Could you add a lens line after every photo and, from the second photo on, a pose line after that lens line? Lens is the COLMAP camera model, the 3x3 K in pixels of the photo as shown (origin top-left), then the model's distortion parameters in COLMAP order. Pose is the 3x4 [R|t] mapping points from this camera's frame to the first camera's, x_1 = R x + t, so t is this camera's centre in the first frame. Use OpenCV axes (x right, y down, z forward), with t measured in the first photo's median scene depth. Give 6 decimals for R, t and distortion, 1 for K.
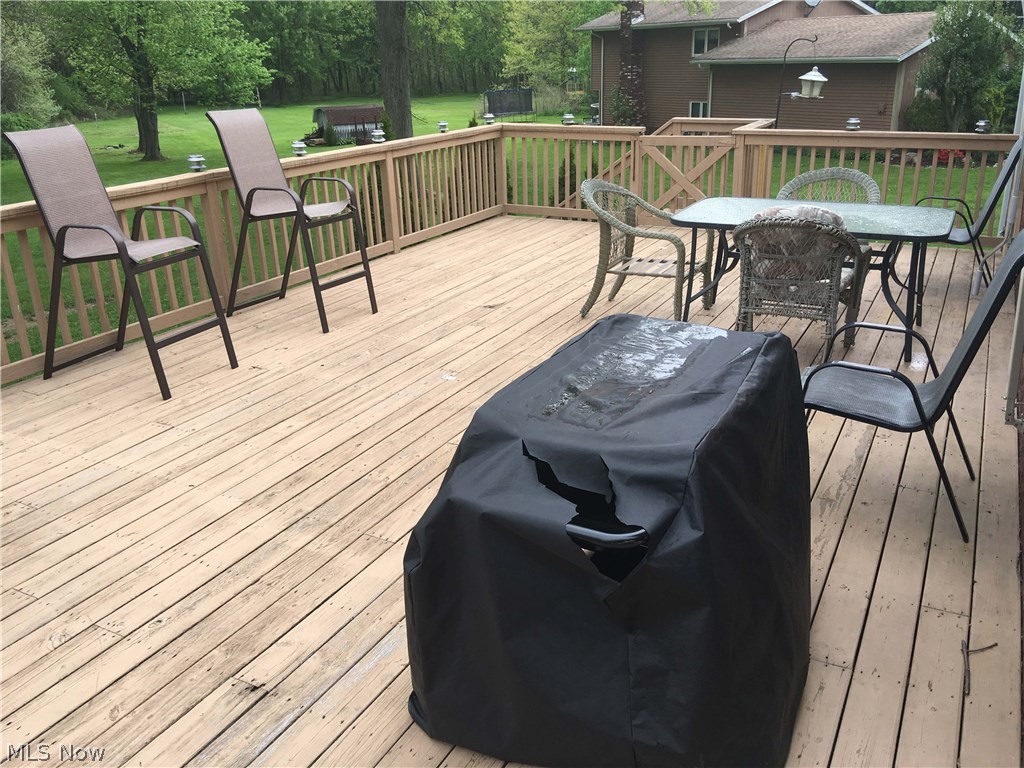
lens RADIAL K [[867.4, 0, 511.9], [0, 867.4, 384.9], [0, 0, 1]] dist [0.044273, -0.090823]
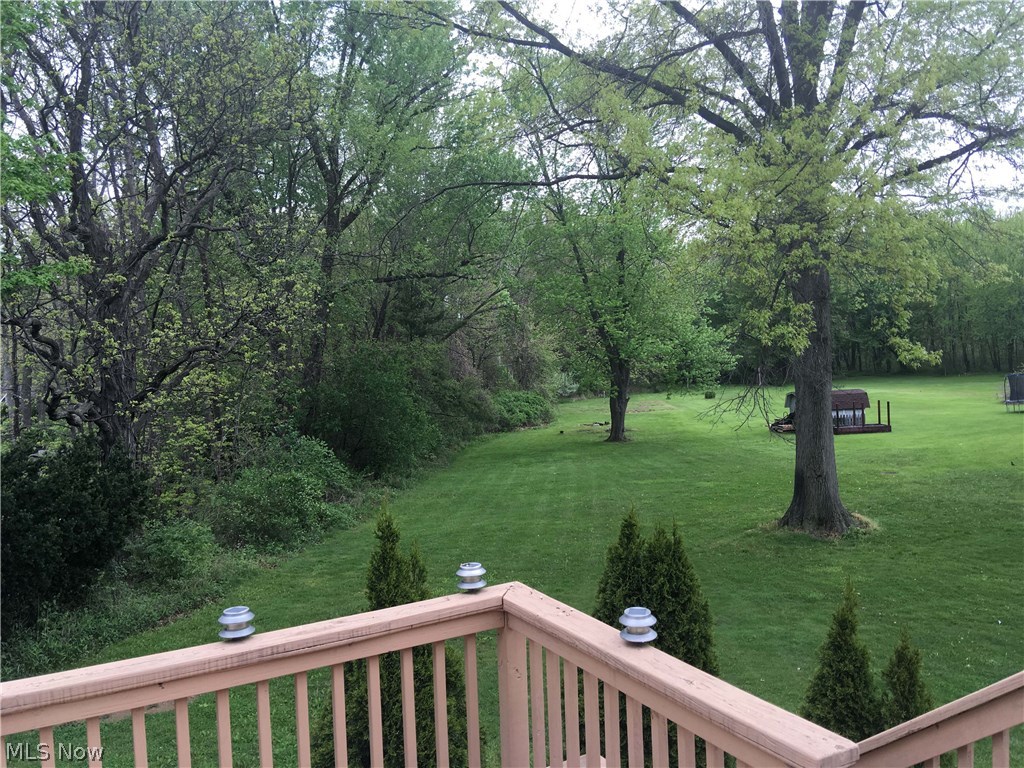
lens RADIAL K [[867.4, 0, 518.9], [0, 867.4, 386.5], [0, 0, 1]] dist [0.044273, -0.090823]
pose [[0.844493, 0.010519, -0.535464, 0.020906], [-0.169699, 0.953546, -0.248904, -0.032624], [0.507971, 0.301065, 0.807048, 0.075759]]
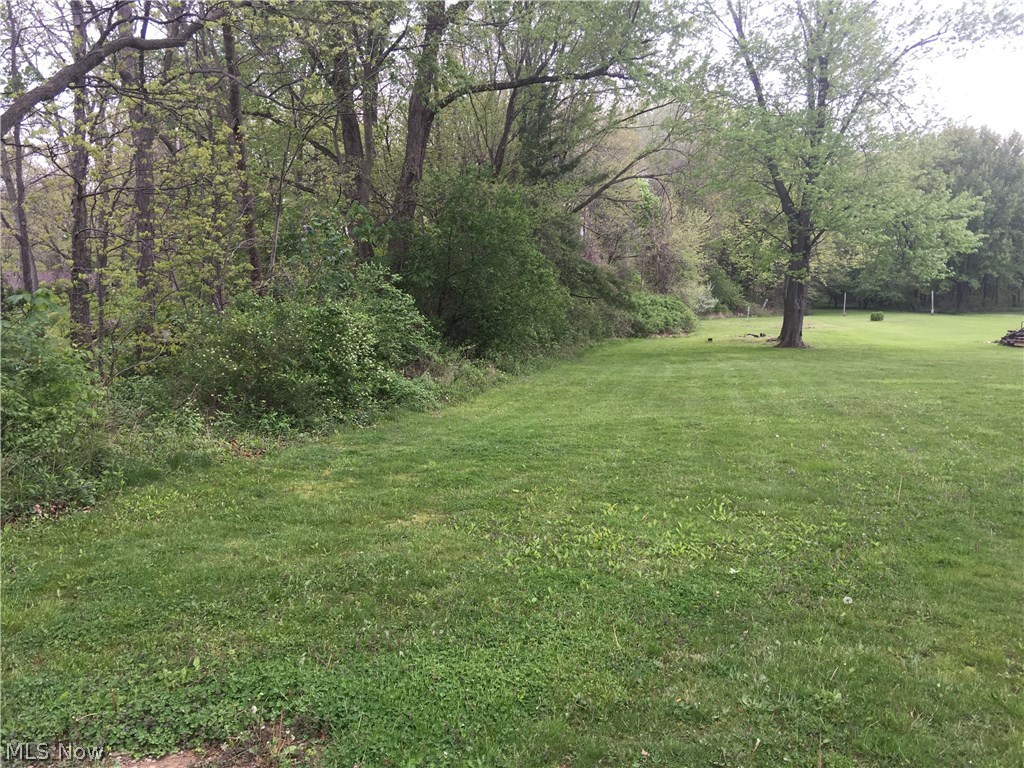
lens RADIAL K [[867.4, 0, 512.3], [0, 867.4, 381.8], [0, 0, 1]] dist [0.044273, -0.090823]
pose [[0.759277, 0.100488, -0.642962, -0.064272], [-0.250485, 0.957014, -0.146227, -0.034530], [0.600630, 0.272079, 0.751809, 0.182551]]
